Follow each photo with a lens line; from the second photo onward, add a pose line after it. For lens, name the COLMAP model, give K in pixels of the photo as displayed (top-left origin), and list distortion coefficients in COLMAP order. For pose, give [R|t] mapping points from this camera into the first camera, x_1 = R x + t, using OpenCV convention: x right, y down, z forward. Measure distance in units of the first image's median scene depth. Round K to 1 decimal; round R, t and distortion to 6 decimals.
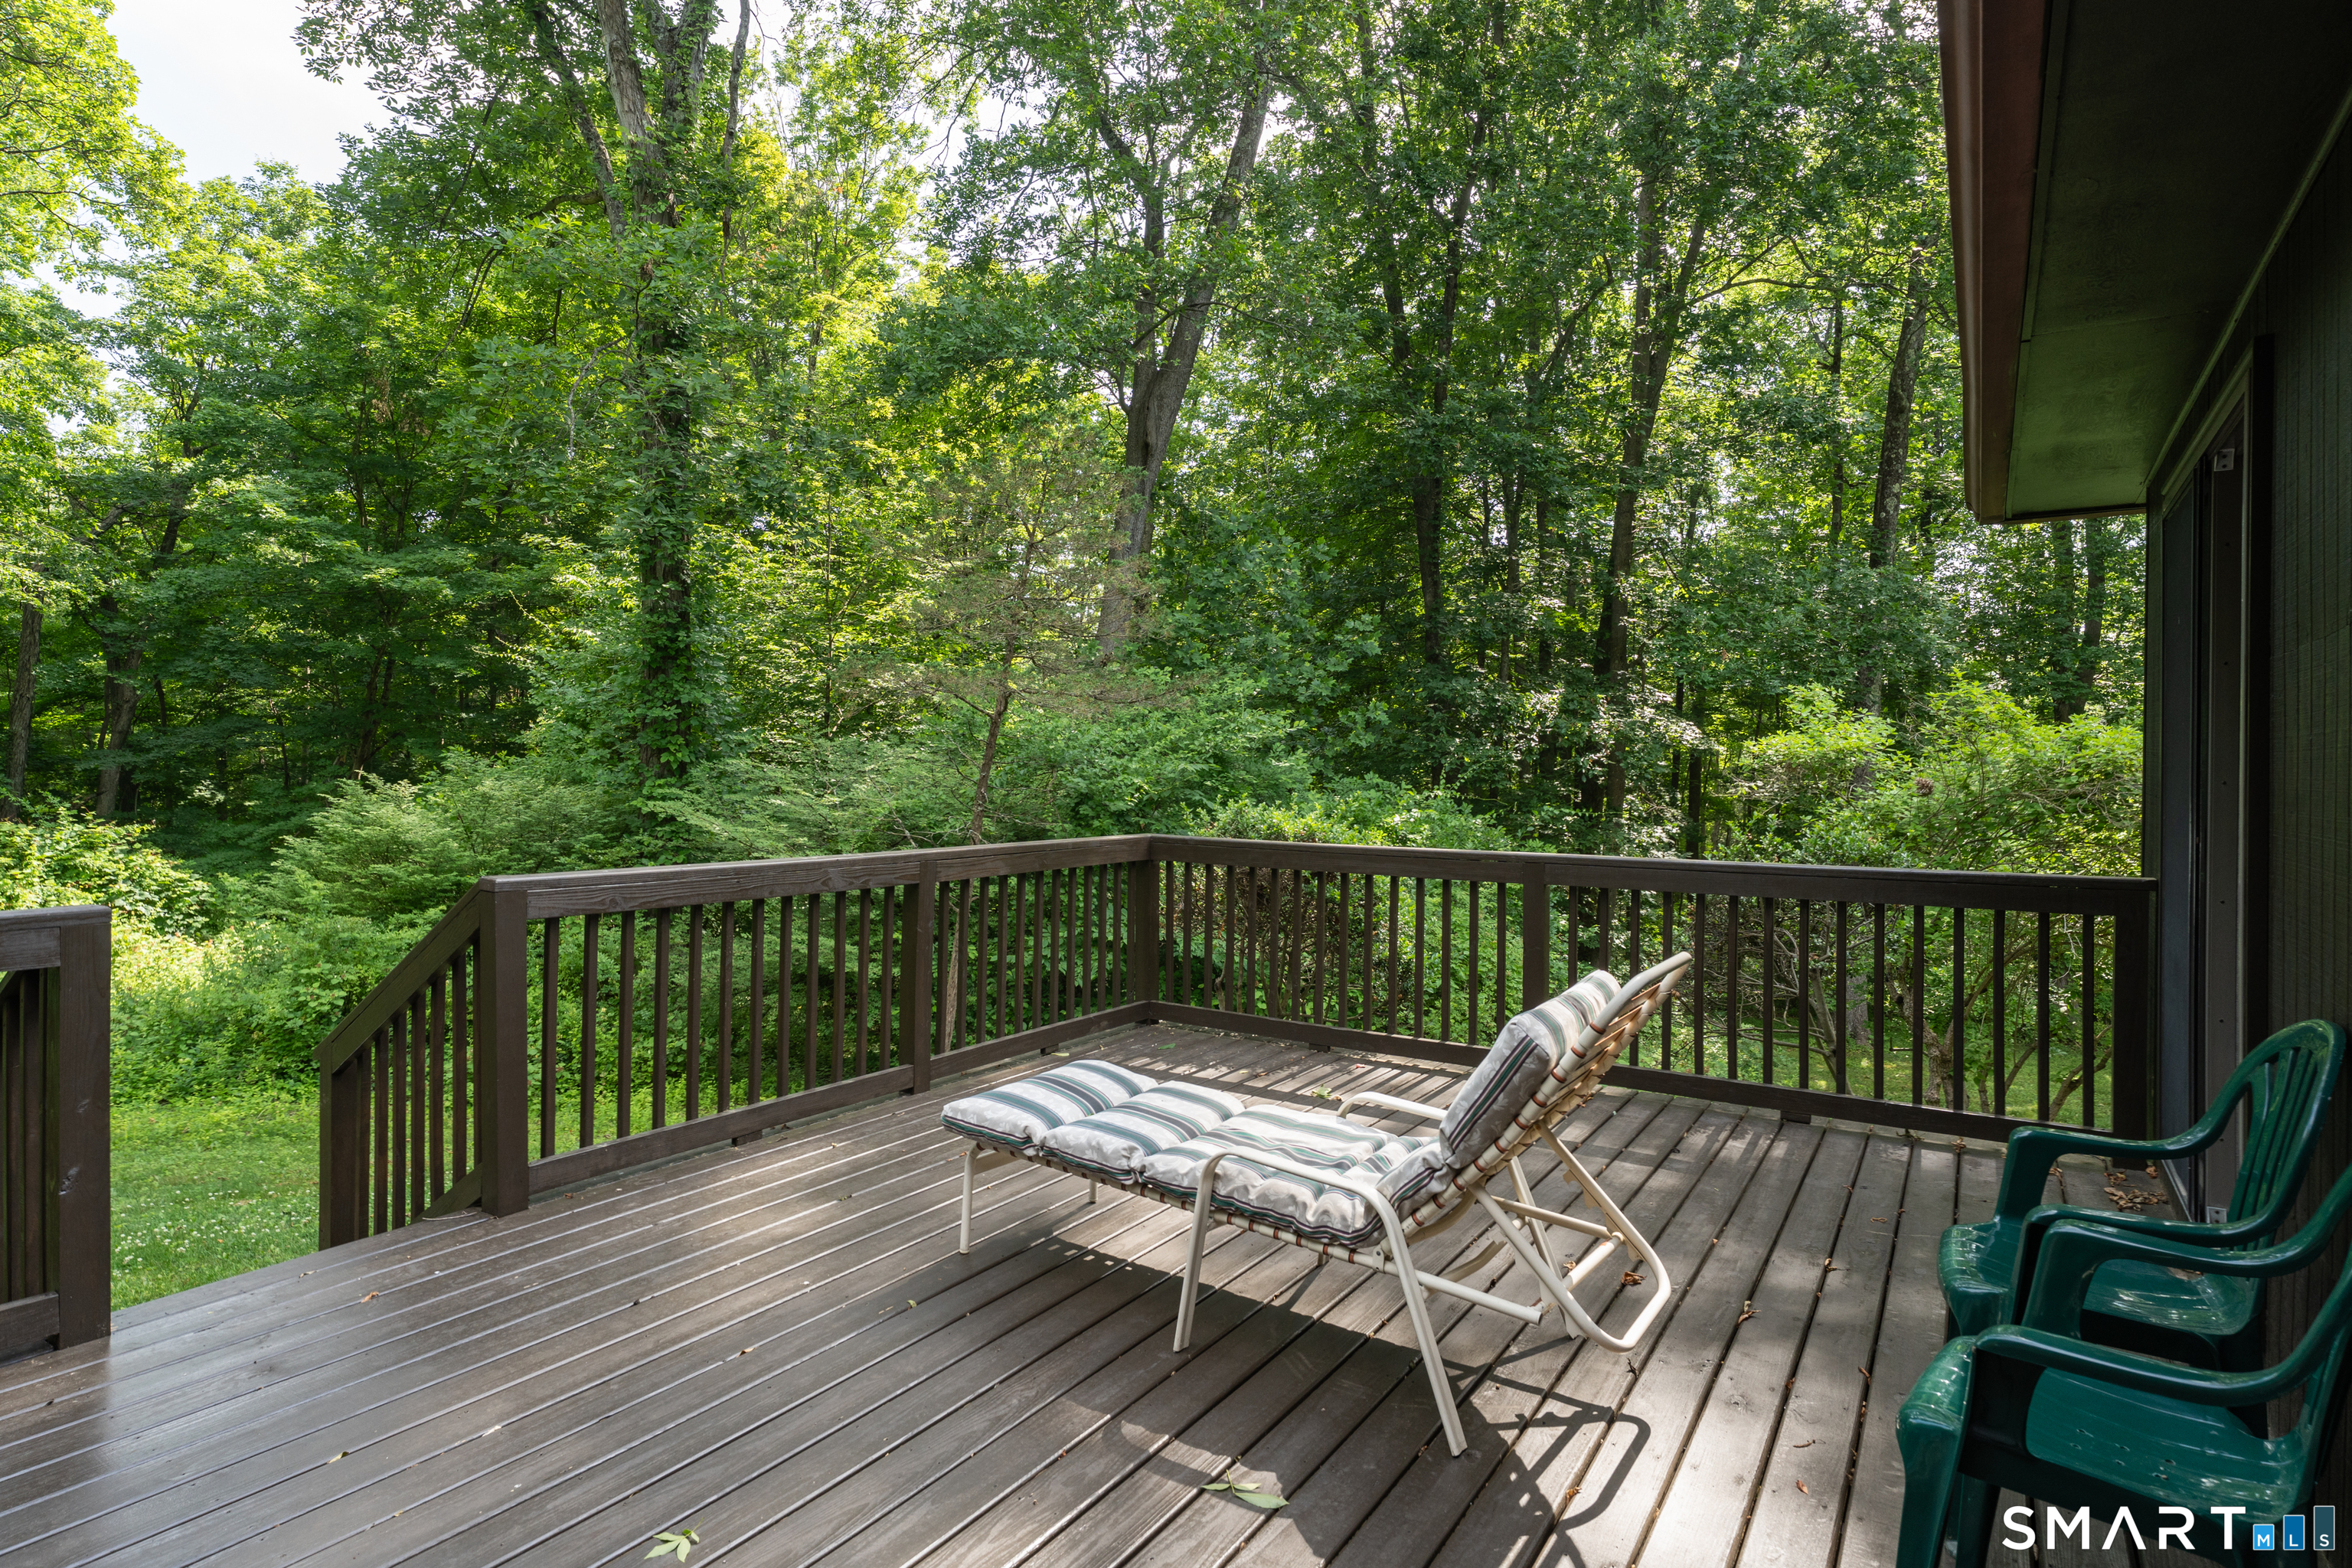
lens RADIAL K [[1173.9, 0, 1165.2], [0, 1173.9, 784.7], [0, 0, 1]] dist [-0.001760, -0.001005]
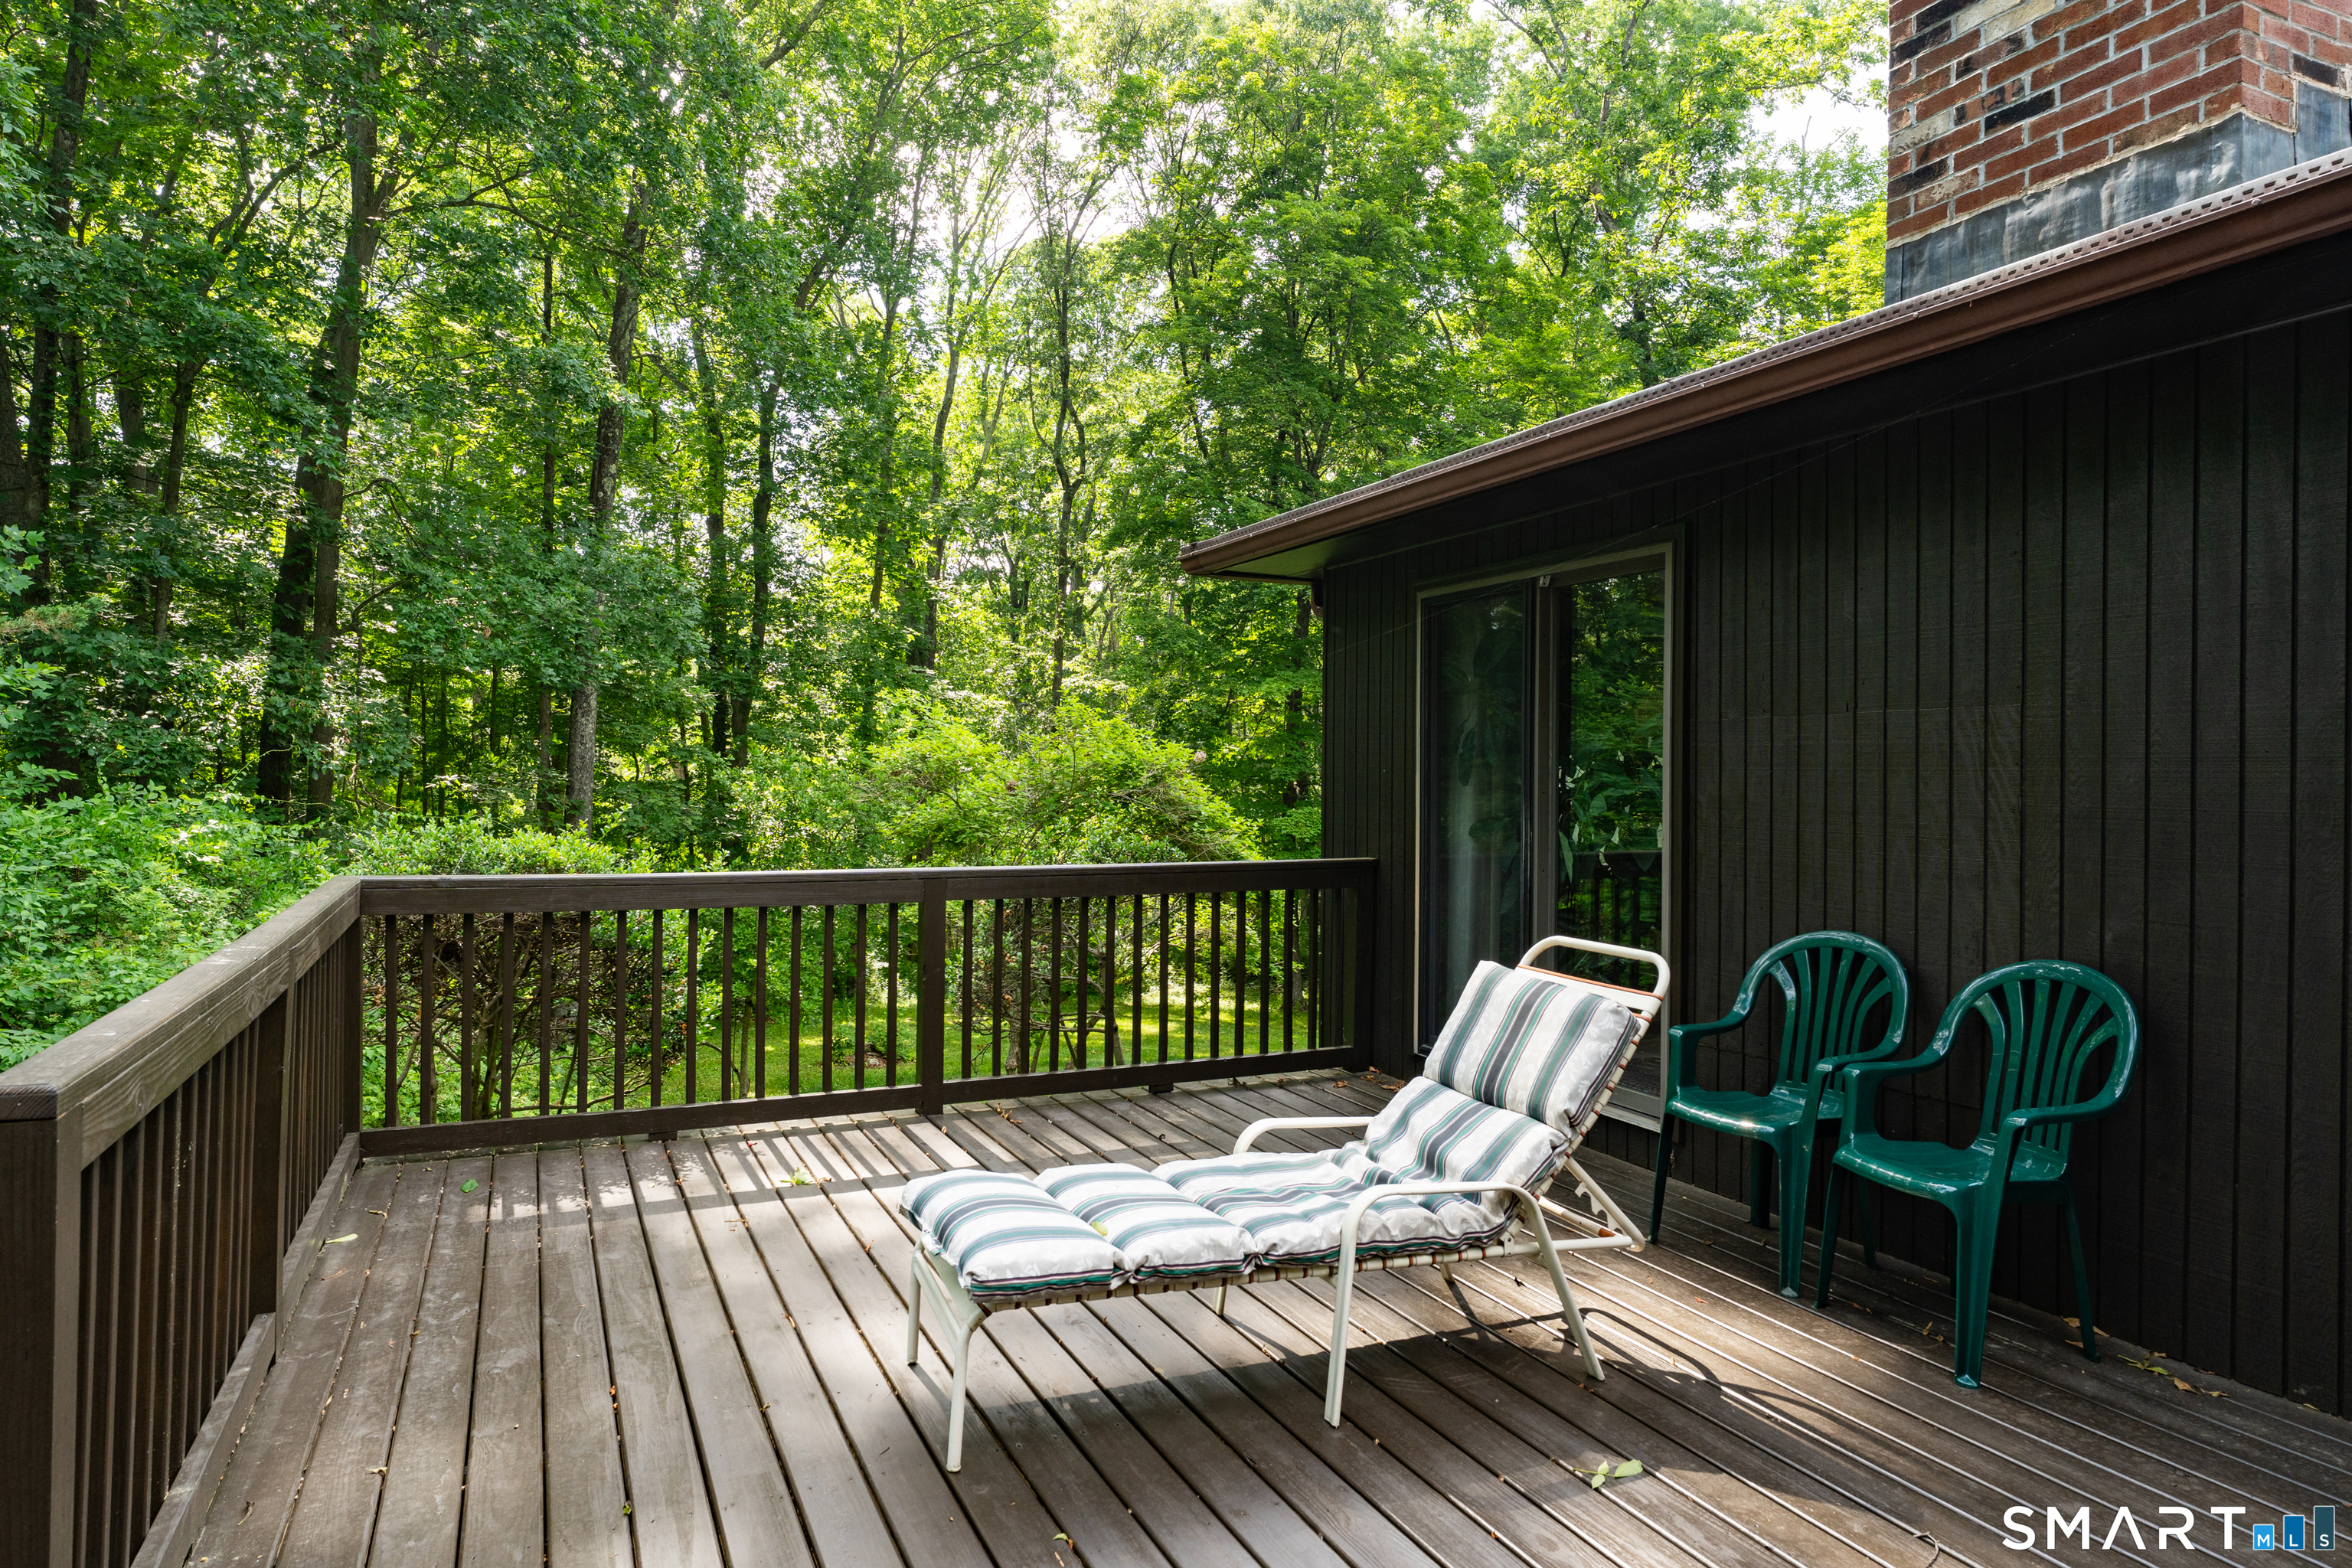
lens RADIAL K [[1355.8, 0, 1125.1], [0, 1355.8, 783.9], [0, 0, 1]] dist [-0.014887, -0.000579]
pose [[0.530934, -0.005626, 0.847395, -0.861108], [0.002067, 0.999984, 0.005344, -0.020696], [-0.847411, -0.001086, 0.530937, 0.523593]]
